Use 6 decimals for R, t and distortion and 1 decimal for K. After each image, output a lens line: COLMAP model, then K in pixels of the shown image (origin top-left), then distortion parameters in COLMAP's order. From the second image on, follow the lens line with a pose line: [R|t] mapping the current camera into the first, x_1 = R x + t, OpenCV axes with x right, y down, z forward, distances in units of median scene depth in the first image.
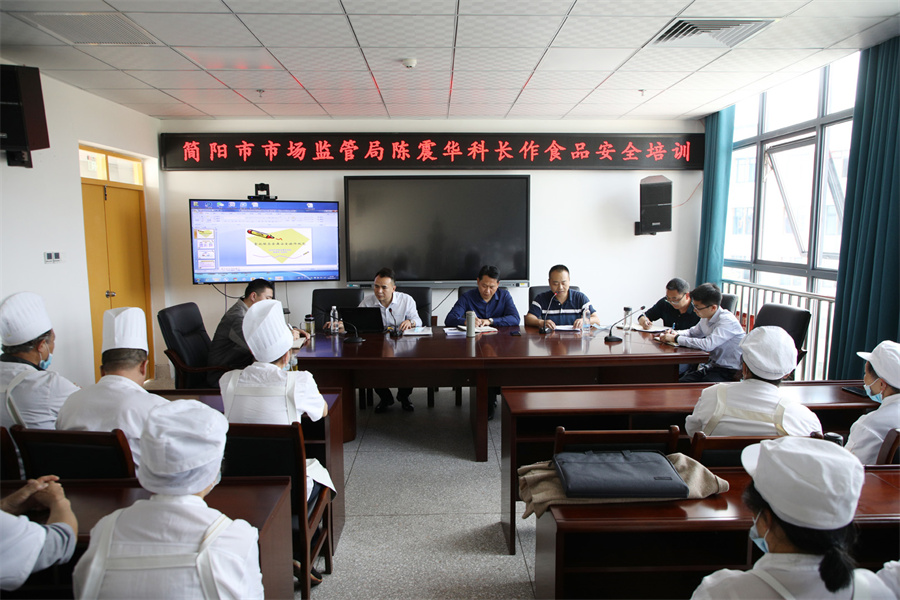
lens RADIAL K [[633.5, 0, 461.8], [0, 633.5, 296.9], [0, 0, 1]] dist [0.000577, 0.041887]
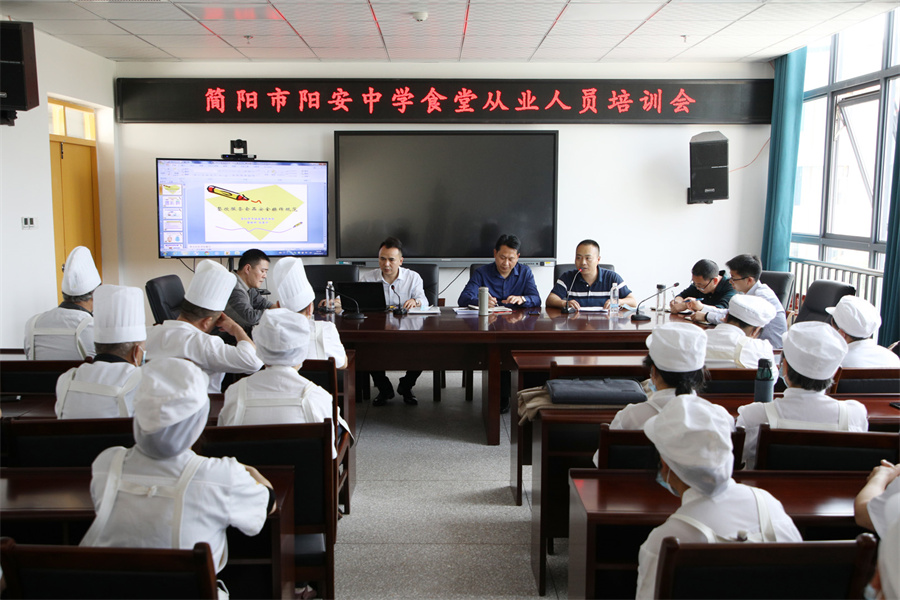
lens RADIAL K [[885.6, 0, 450.0], [0, 885.6, 300.0], [0, 0, 1]] dist [0.055337, 0.002139]
pose [[0.999546, 0.009201, -0.028696, 0.002057], [-0.008923, 0.999912, 0.009779, 0.023327], [0.028783, -0.009519, 0.999540, -0.204782]]
